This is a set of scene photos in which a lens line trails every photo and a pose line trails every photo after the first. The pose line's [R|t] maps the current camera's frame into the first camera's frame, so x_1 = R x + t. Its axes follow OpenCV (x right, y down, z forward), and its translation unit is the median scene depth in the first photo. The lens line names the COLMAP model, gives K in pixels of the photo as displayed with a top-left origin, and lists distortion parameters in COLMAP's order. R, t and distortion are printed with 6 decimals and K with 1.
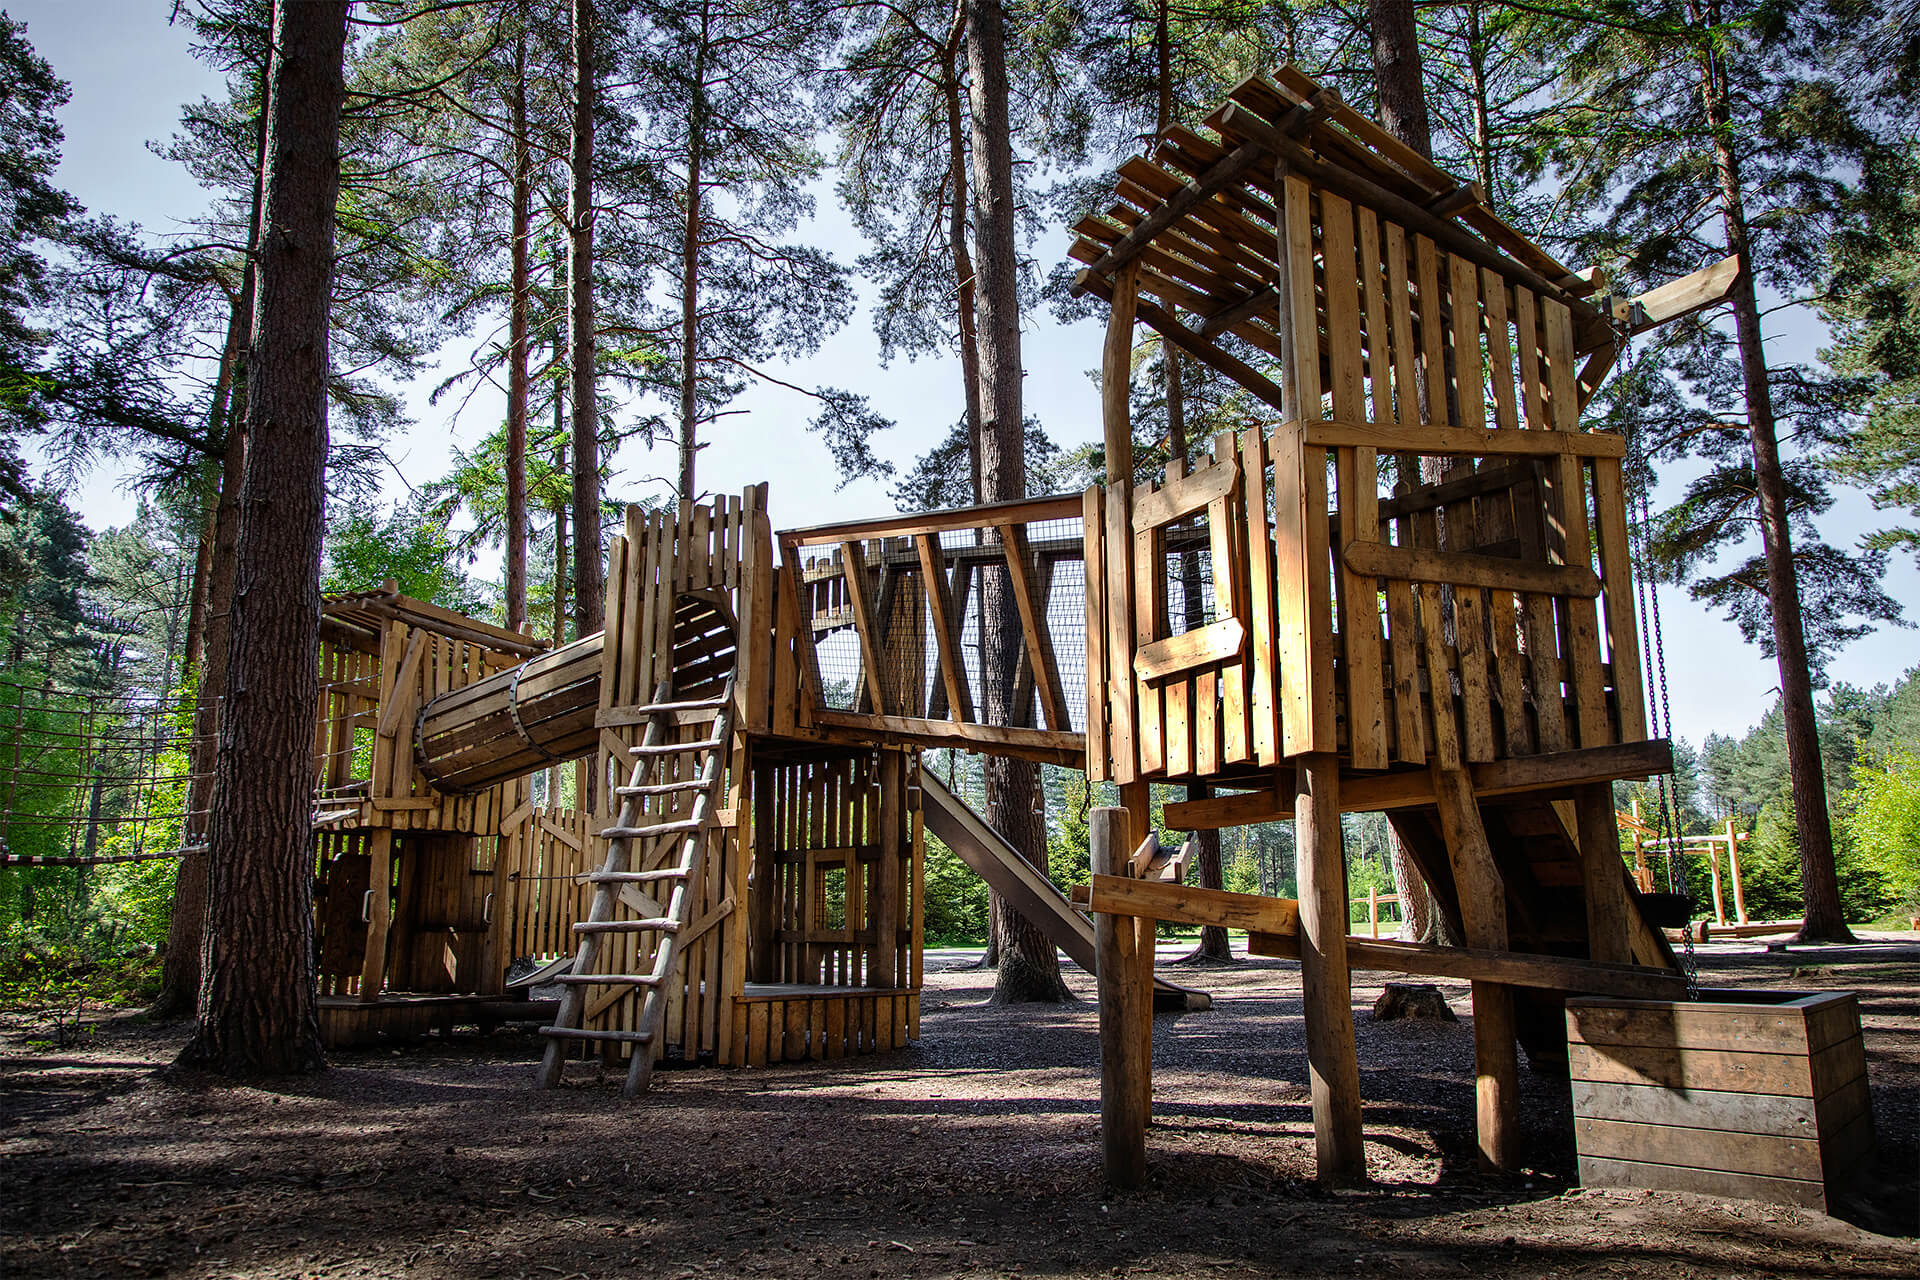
lens RADIAL K [[1355.4, 0, 960.0], [0, 1355.4, 640.0], [0, 0, 1]] dist [0.010249, -0.002865]
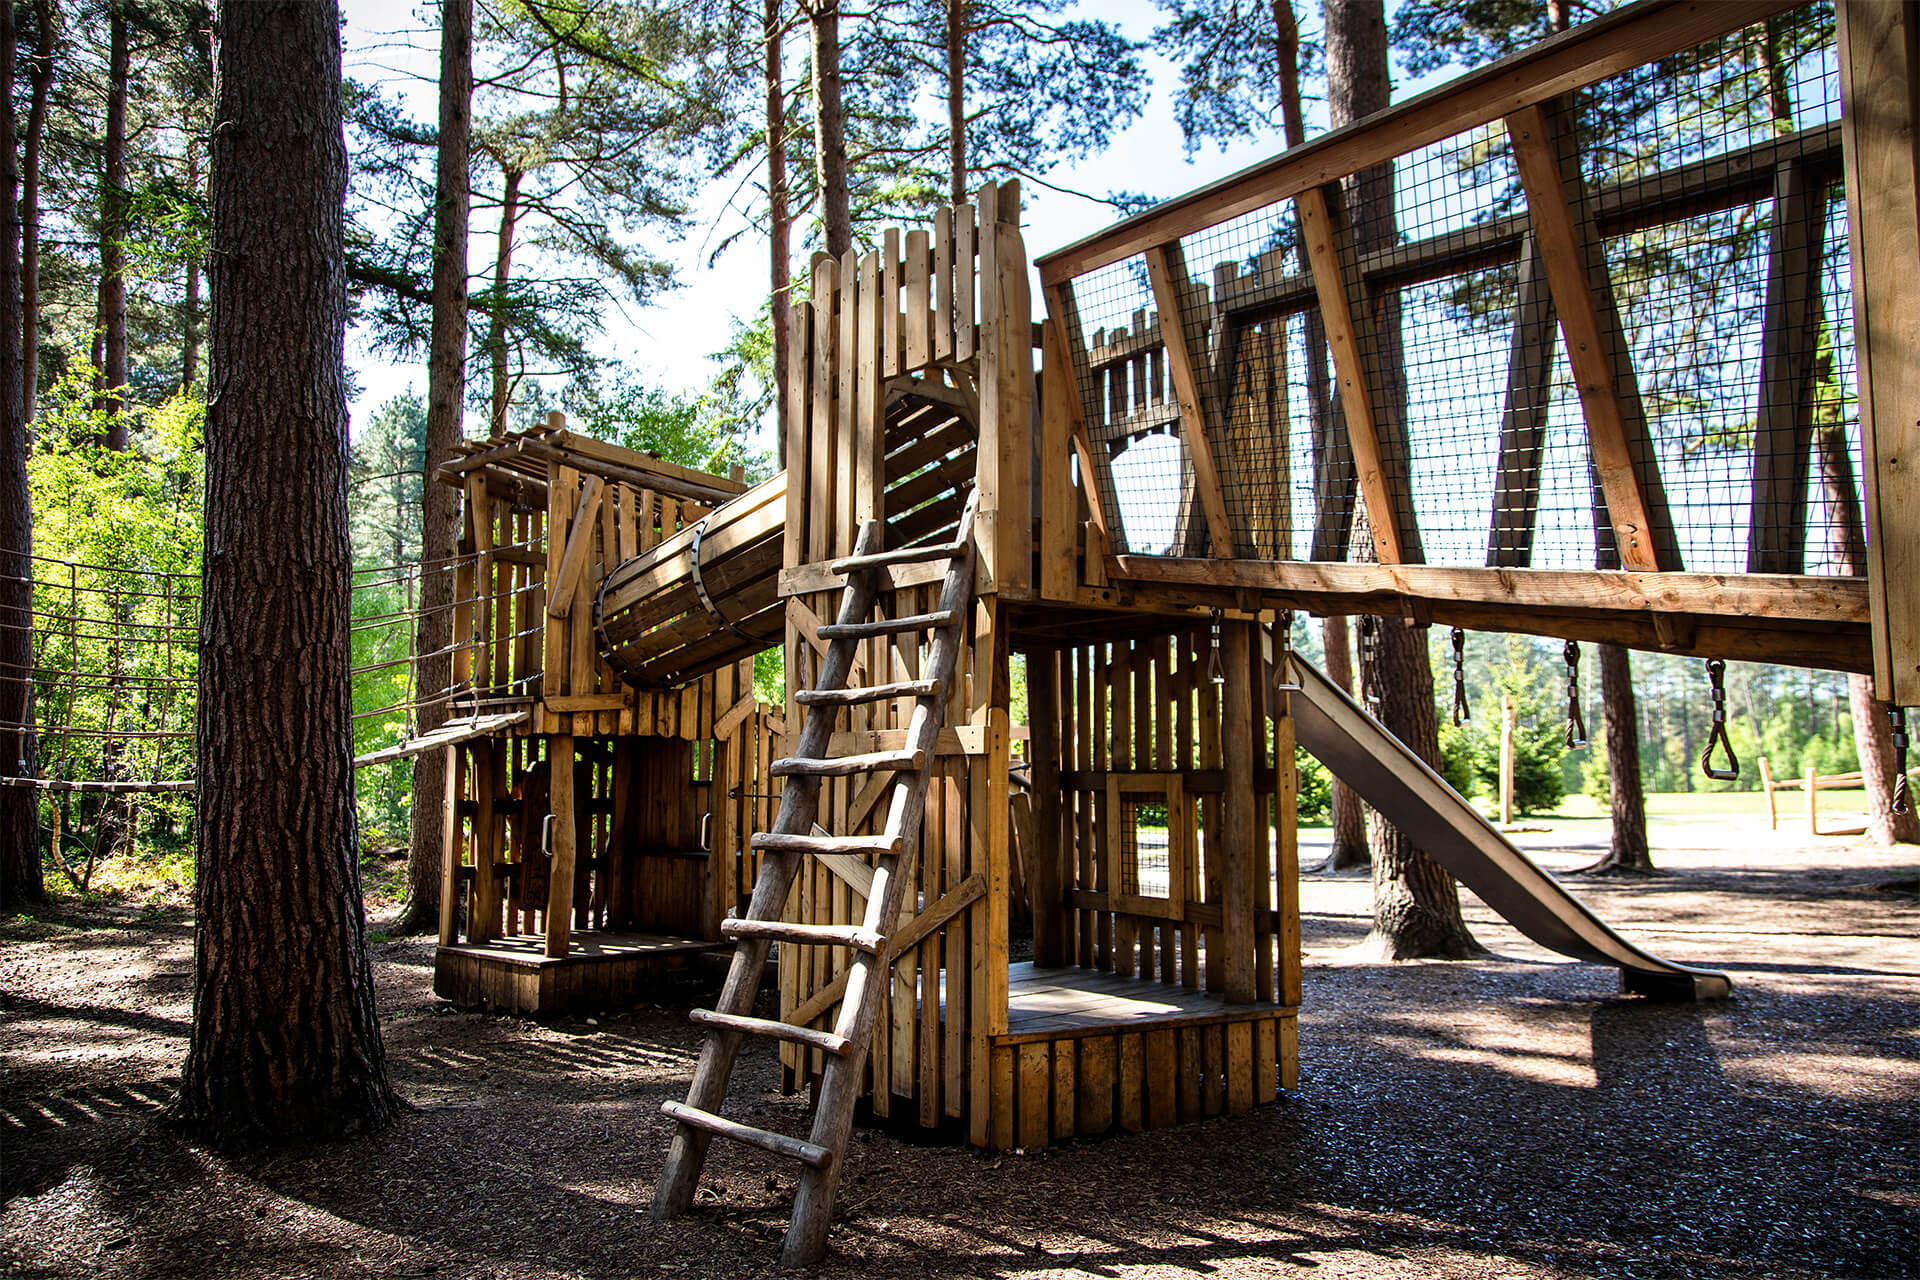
lens RADIAL K [[1373.4, 0, 960.0], [0, 1373.4, 640.0], [0, 0, 1]] dist [0.030073, 0.000288]
pose [[0.974971, -0.022203, -0.221222, -0.026297], [0.043769, 0.994697, 0.093068, 0.019834], [0.217983, -0.100422, 0.970772, 0.270270]]
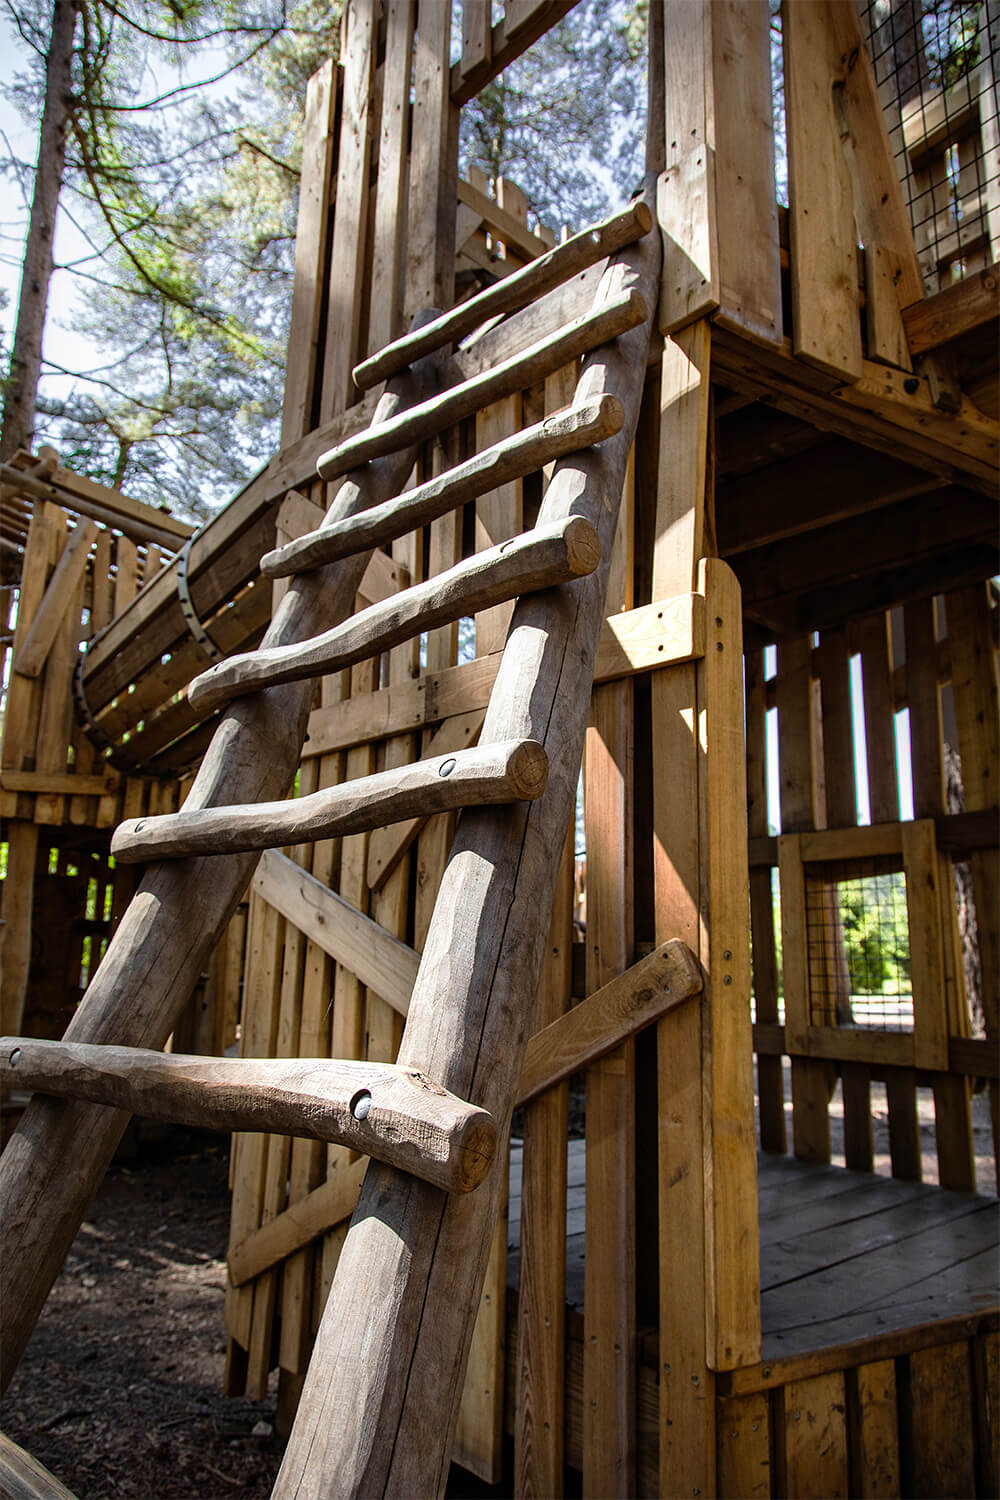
lens RADIAL K [[1058.9, 0, 500.0], [0, 1058.9, 750.0], [0, 0, 1]] dist [0.010249, -0.002865]
pose [[0.980918, -0.017207, -0.193660, -0.106402], [0.017634, 0.999844, 0.000480, 0.100979], [0.193621, -0.003886, 0.981069, 0.522800]]
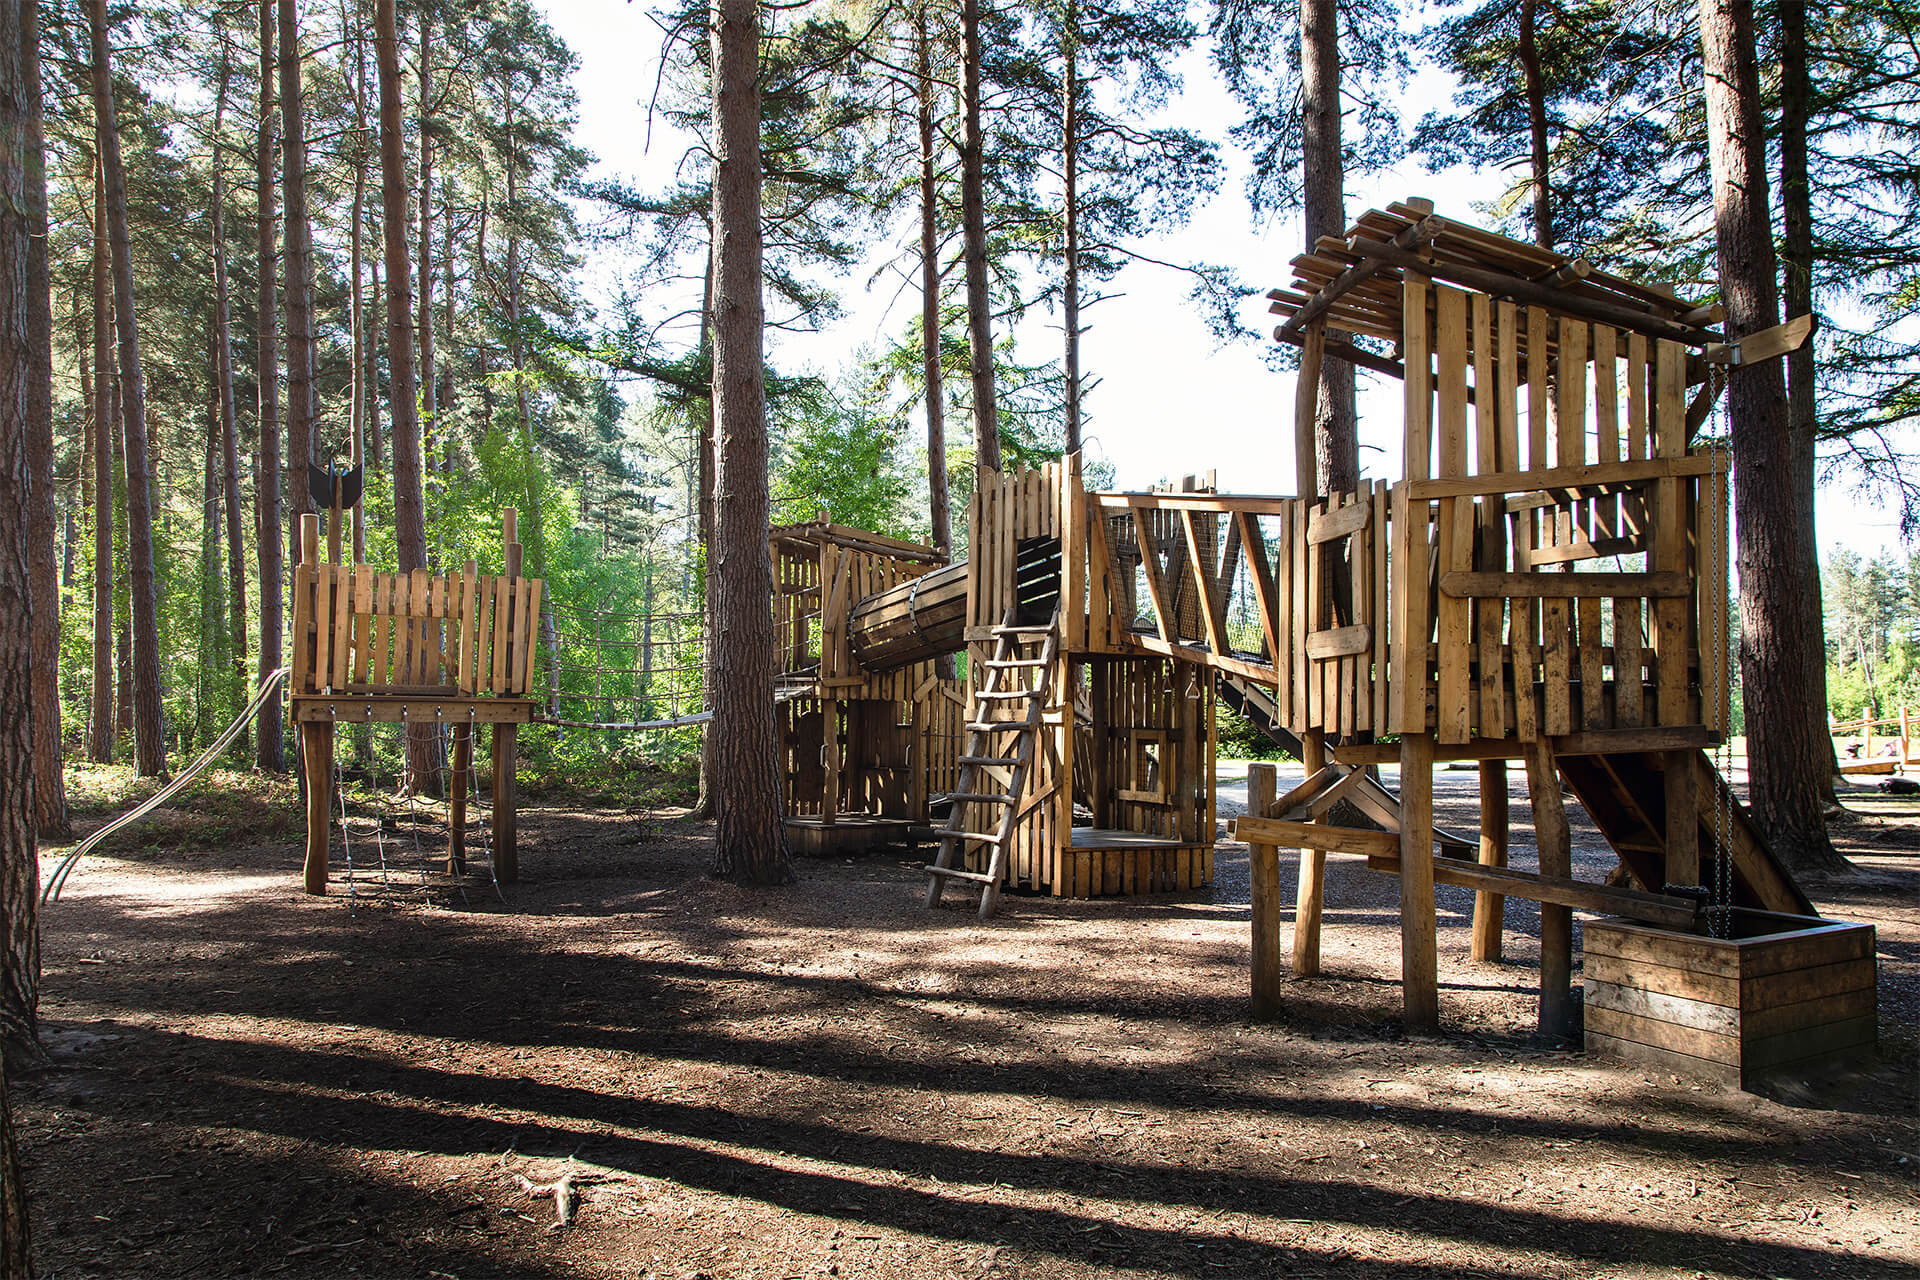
lens RADIAL K [[1266.3, 0, 917.6], [0, 1266.3, 631.9], [0, 0, 1]] dist [-0.000175, 0.000850]
pose [[0.938913, -0.009091, -0.344035, 0.086227], [0.055134, 0.990713, 0.124288, -0.074861], [0.339710, -0.135664, 0.930695, -0.128997]]
